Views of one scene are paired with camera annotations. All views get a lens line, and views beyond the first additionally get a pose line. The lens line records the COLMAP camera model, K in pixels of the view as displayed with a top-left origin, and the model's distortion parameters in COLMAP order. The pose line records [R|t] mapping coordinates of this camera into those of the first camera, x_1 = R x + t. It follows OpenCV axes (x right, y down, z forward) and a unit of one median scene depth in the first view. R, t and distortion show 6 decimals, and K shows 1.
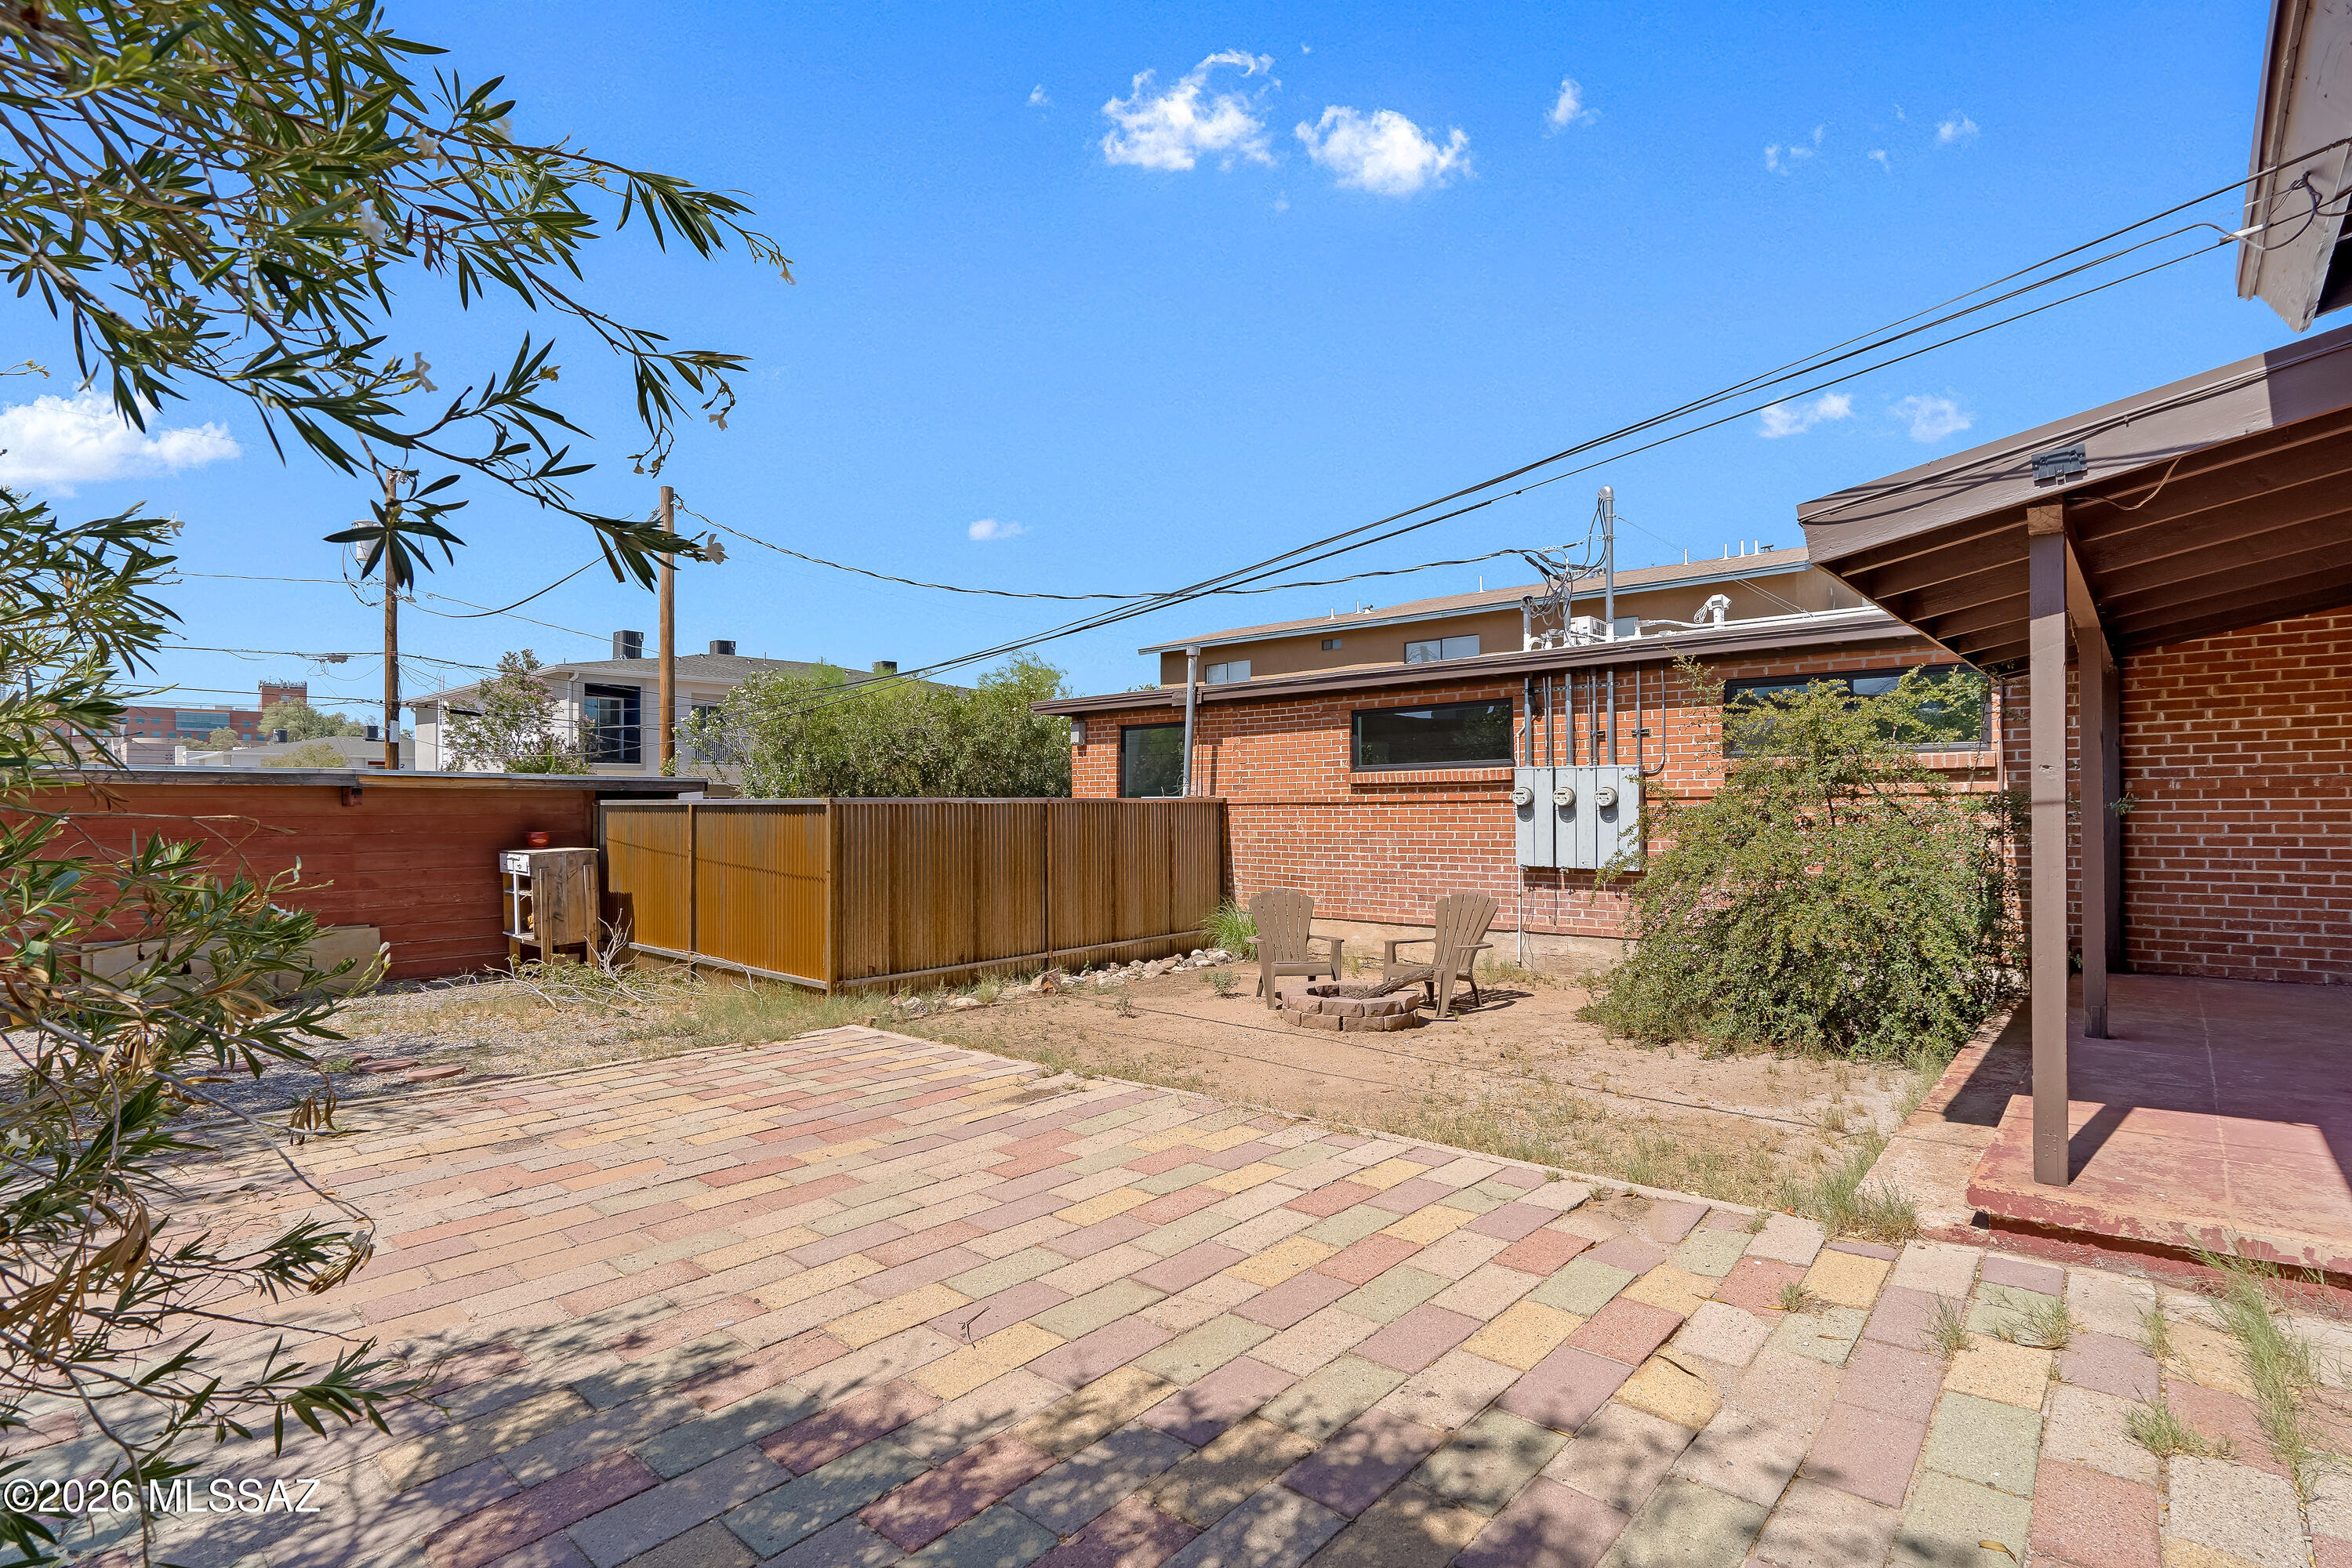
lens RADIAL K [[1085.4, 0, 1169.4], [0, 1085.4, 792.2], [0, 0, 1]] dist [-0.004690, 0.003037]
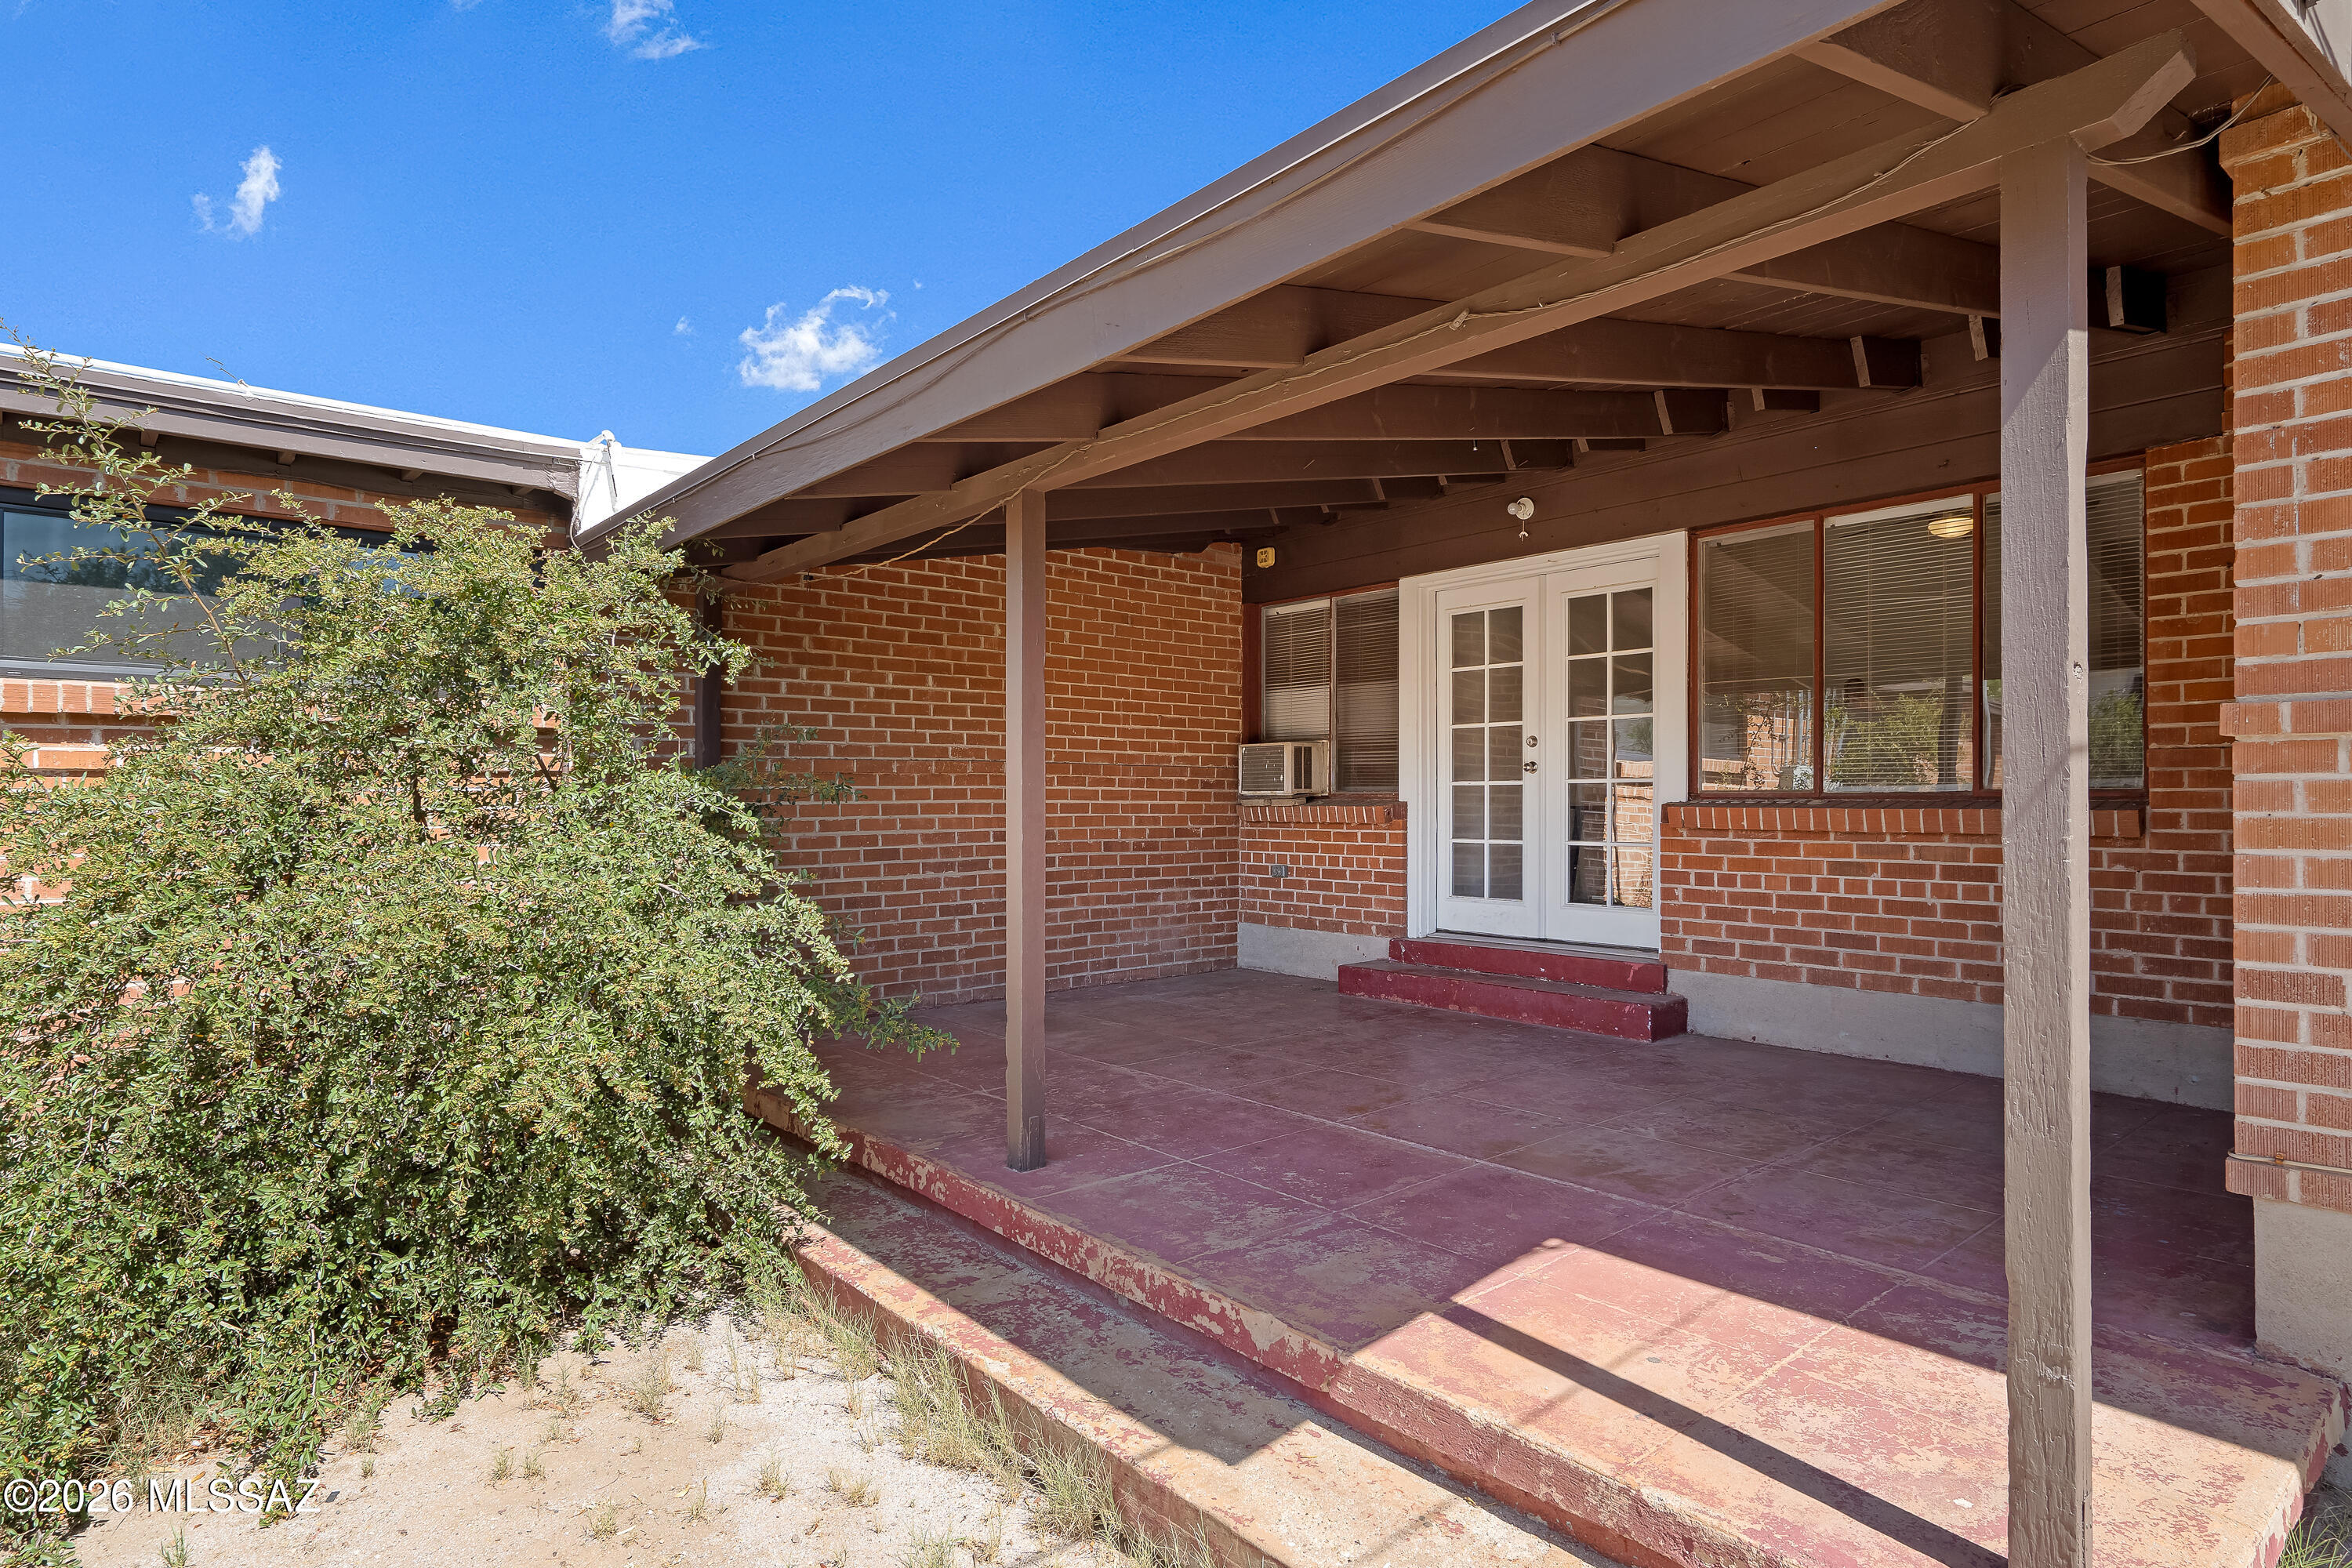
lens RADIAL K [[1256.2, 0, 1208.4], [0, 1256.2, 801.0], [0, 0, 1]] dist [0.000588, 0.001621]
pose [[0.128561, 0.007450, 0.991674, 0.130198], [-0.007882, 0.999948, -0.006491, 0.018778], [-0.991670, -0.006982, 0.128613, 0.586202]]
